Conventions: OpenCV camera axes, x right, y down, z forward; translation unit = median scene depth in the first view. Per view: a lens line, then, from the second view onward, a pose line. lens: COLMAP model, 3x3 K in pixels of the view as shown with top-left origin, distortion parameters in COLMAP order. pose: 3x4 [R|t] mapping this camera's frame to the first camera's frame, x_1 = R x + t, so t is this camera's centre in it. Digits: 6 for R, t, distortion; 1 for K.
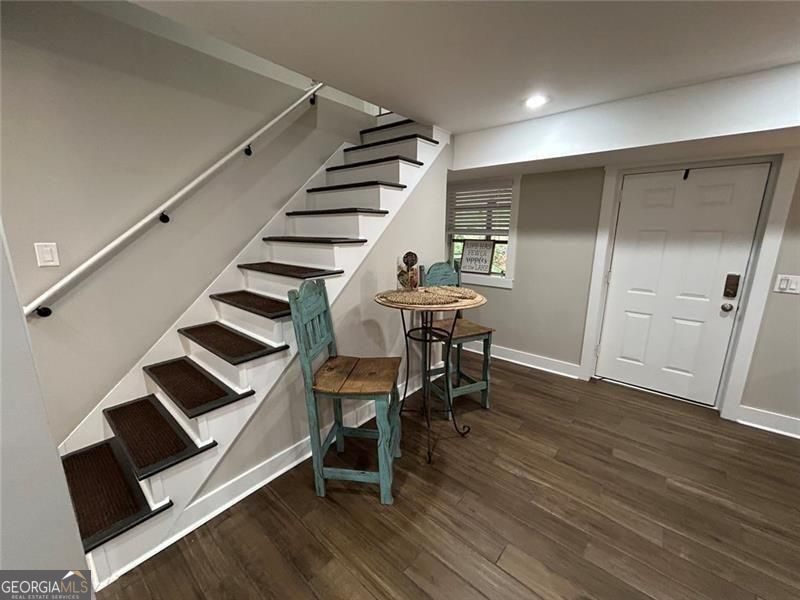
lens RADIAL K [[325.8, 0, 399.3], [0, 325.8, 300.4], [0, 0, 1]] dist [-0.000390, -0.000971]
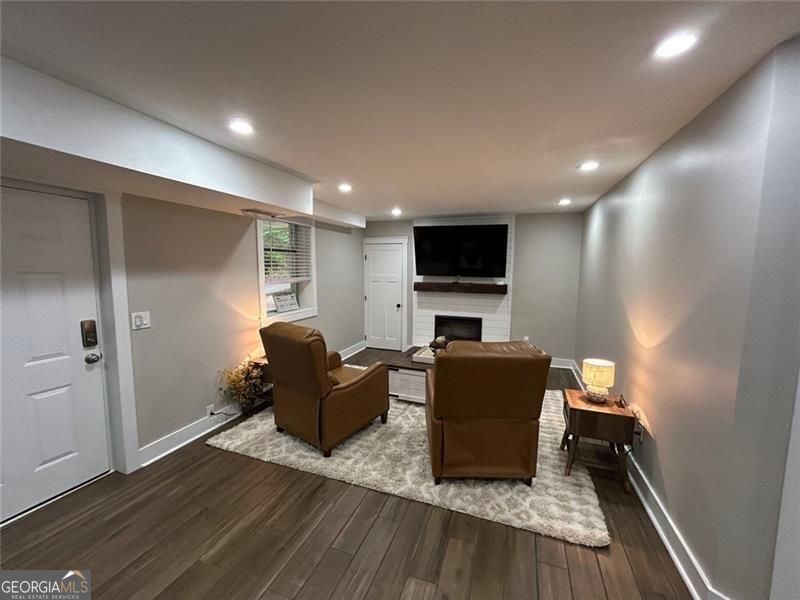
lens RADIAL K [[325.8, 0, 396.8], [0, 325.8, 298.2], [0, 0, 1]] dist [-0.000390, -0.000971]
pose [[-0.336953, -0.097029, 0.936509, -0.065695], [0.199620, 0.964700, 0.171773, -0.128046], [-0.920117, 0.244825, -0.305689, 0.511417]]
